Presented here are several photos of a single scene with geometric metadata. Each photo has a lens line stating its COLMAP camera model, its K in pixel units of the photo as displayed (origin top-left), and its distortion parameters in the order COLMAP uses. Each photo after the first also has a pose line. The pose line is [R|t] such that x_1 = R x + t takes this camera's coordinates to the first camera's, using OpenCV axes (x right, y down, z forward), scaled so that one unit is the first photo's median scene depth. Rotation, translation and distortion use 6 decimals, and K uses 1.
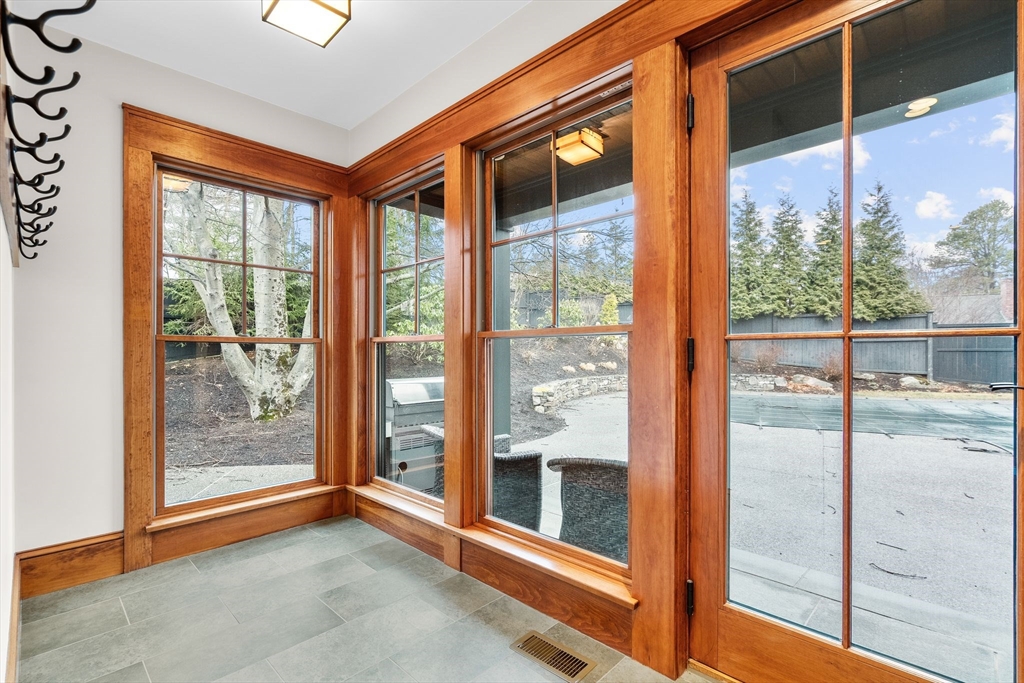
lens RADIAL K [[463.4, 0, 509.7], [0, 463.4, 350.3], [0, 0, 1]] dist [-0.000864, -0.000131]
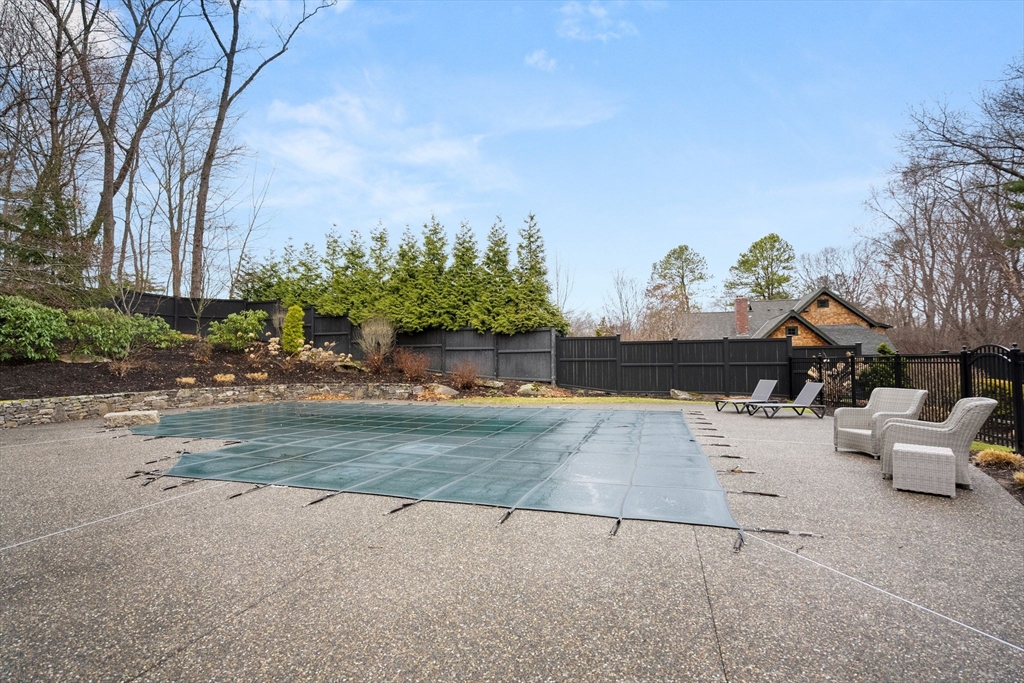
lens RADIAL K [[463.4, 0, 509.7], [0, 463.4, 350.3], [0, 0, 1]] dist [-0.000864, -0.000131]
pose [[0.982315, 0.001288, 0.187230, 0.551275], [0.003793, 0.999634, -0.026774, 0.004921], [-0.187196, 0.027010, 0.981951, -0.084741]]
